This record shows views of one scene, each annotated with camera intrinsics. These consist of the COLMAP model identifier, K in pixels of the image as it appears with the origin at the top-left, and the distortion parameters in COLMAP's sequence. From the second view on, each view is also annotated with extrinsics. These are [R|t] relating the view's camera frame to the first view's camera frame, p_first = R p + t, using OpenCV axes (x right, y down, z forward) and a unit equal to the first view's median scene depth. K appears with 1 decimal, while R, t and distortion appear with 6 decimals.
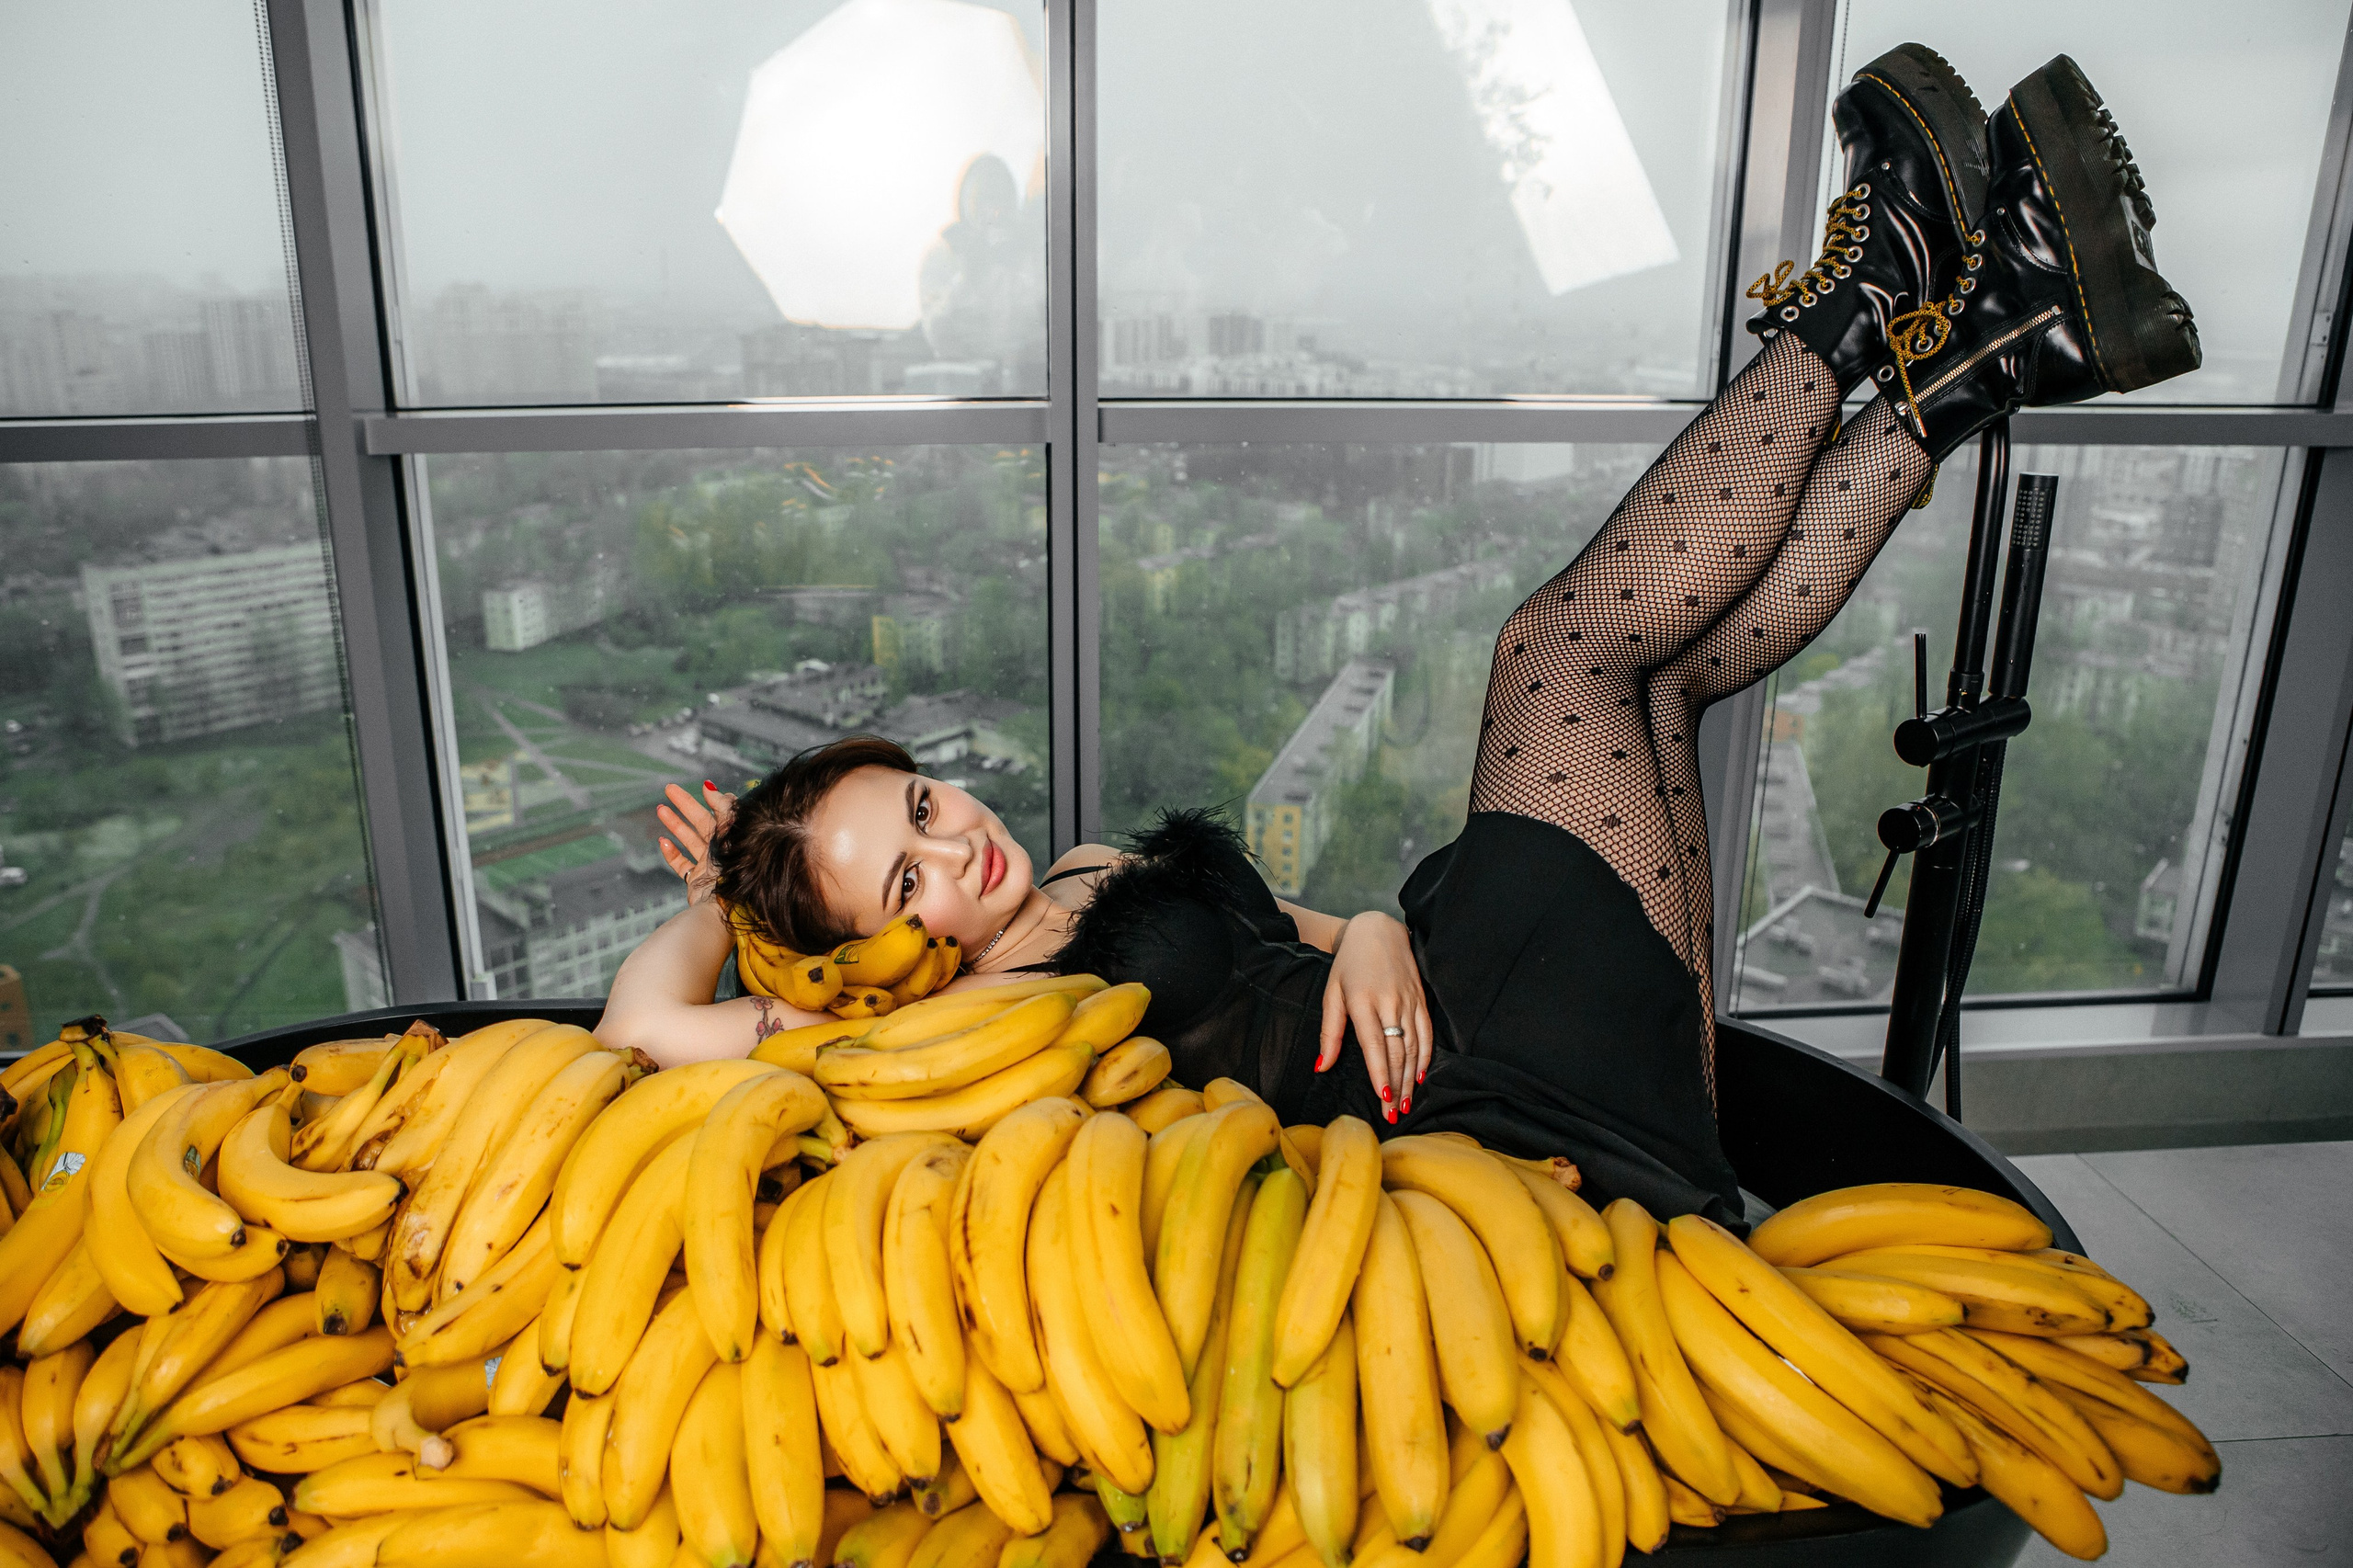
lens RADIAL K [[1724.2, 0, 1127.7], [0, 1724.2, 767.4], [0, 0, 1]] dist [-0.111872, 0.081961]
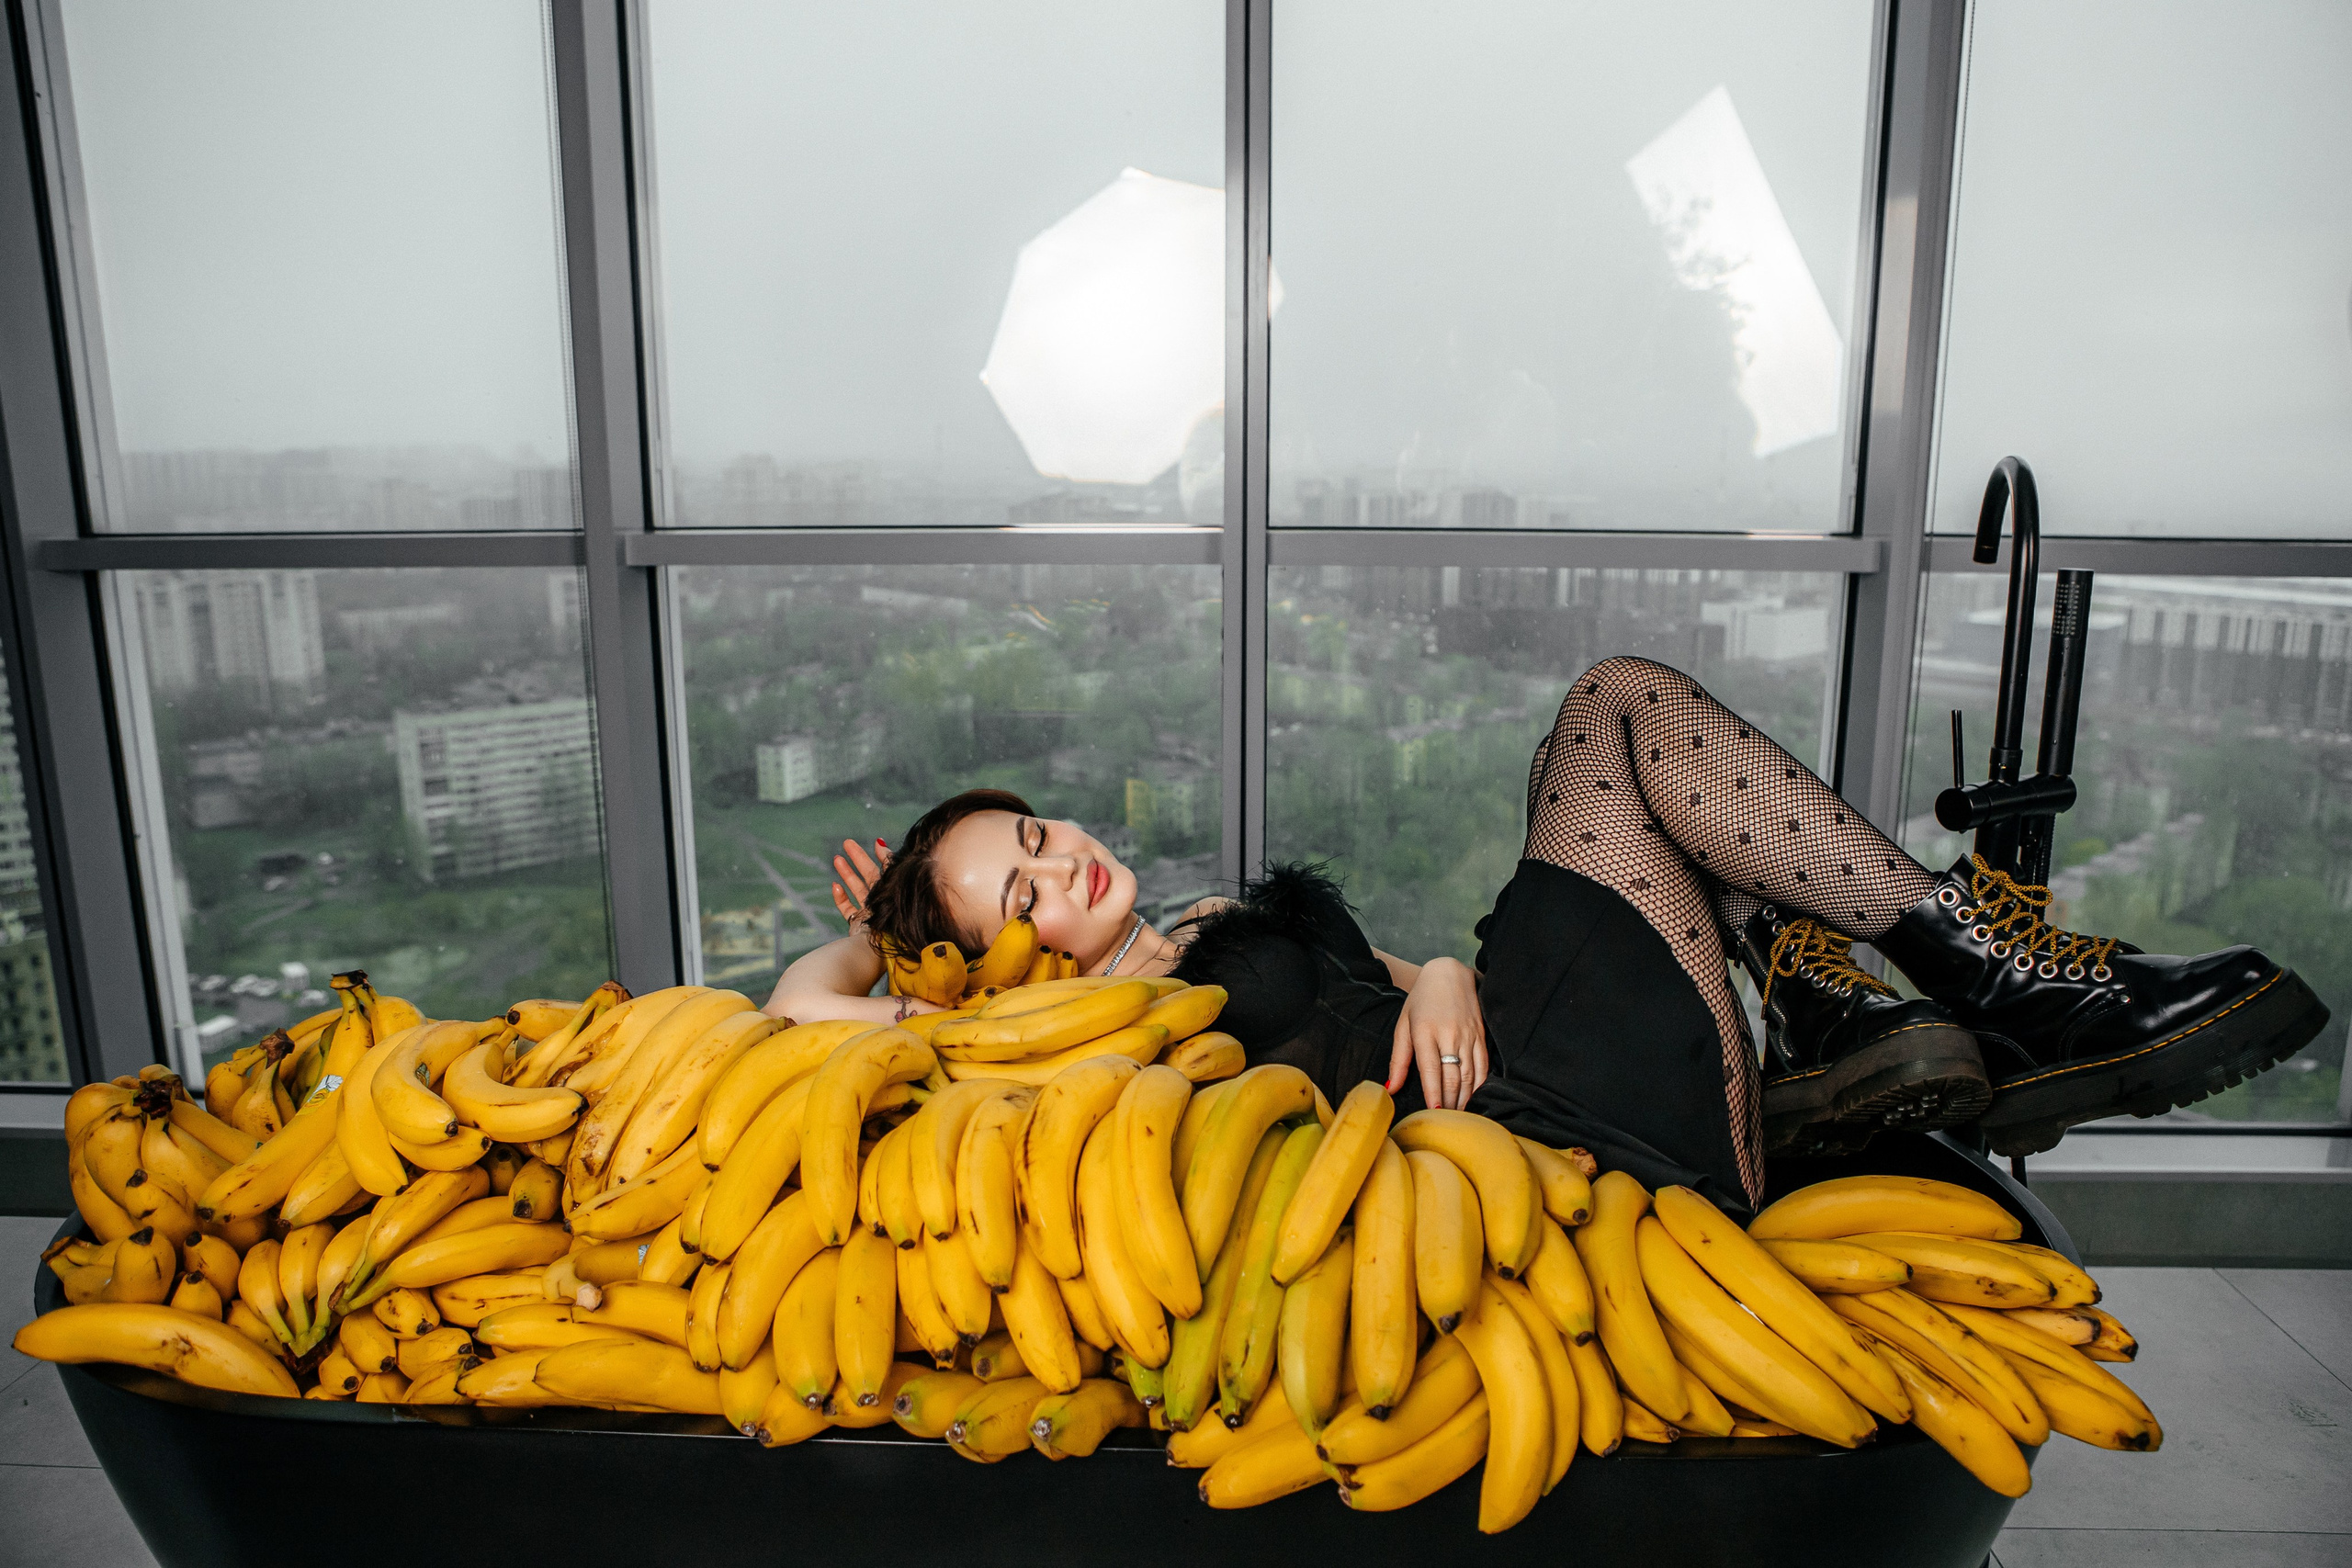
lens RADIAL K [[1700.2, 0, 1184.6], [0, 1700.2, 798.2], [0, 0, 1]] dist [-0.116980, 0.091245]
pose [[0.993358, 0.024485, -0.112433, 0.133249], [-0.033295, 0.996463, -0.077154, 0.109322], [0.110146, 0.080385, 0.990659, -0.170719]]
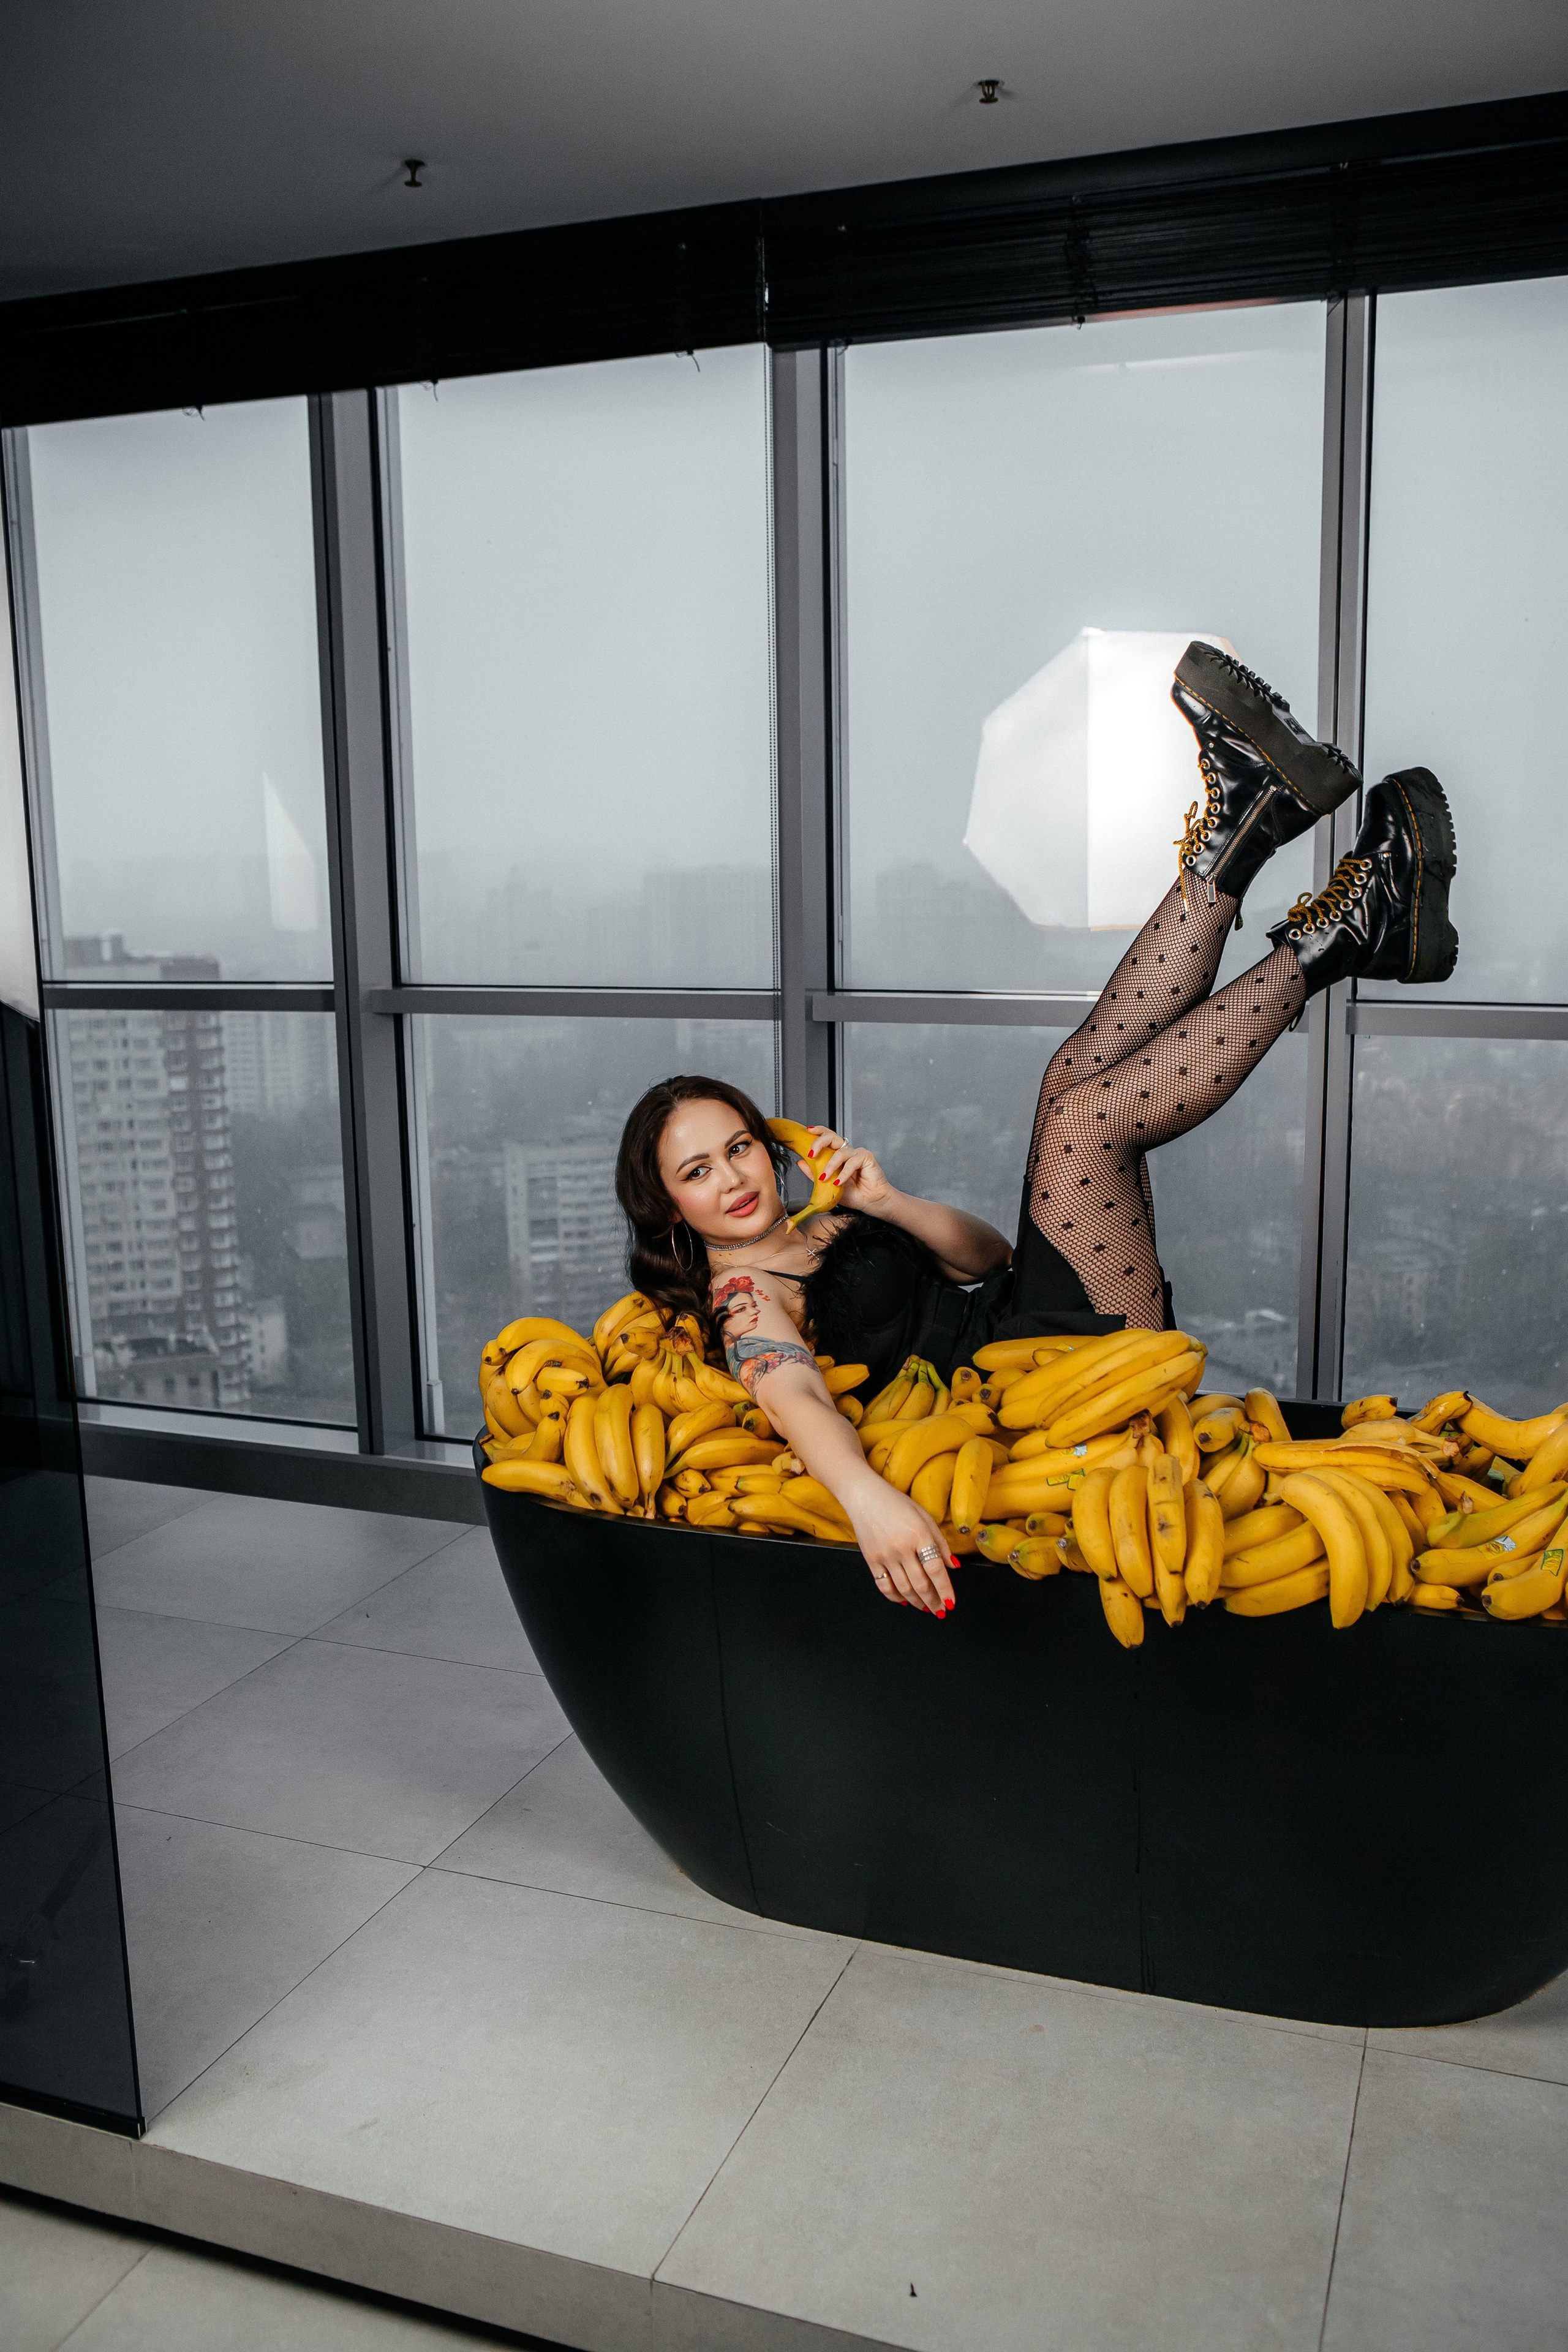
lens RADIAL K [[2041.4, 0, 792.5], [0, 2041.4, 1177.7], [0, 0, 1]] dist [-0.068483, 0.012634]
pose [[0.913347, 0.060038, -0.402731, 0.518478], [-0.109783, 0.988752, -0.101574, 0.270968], [0.392103, 0.136985, 0.909665, -1.229879]]
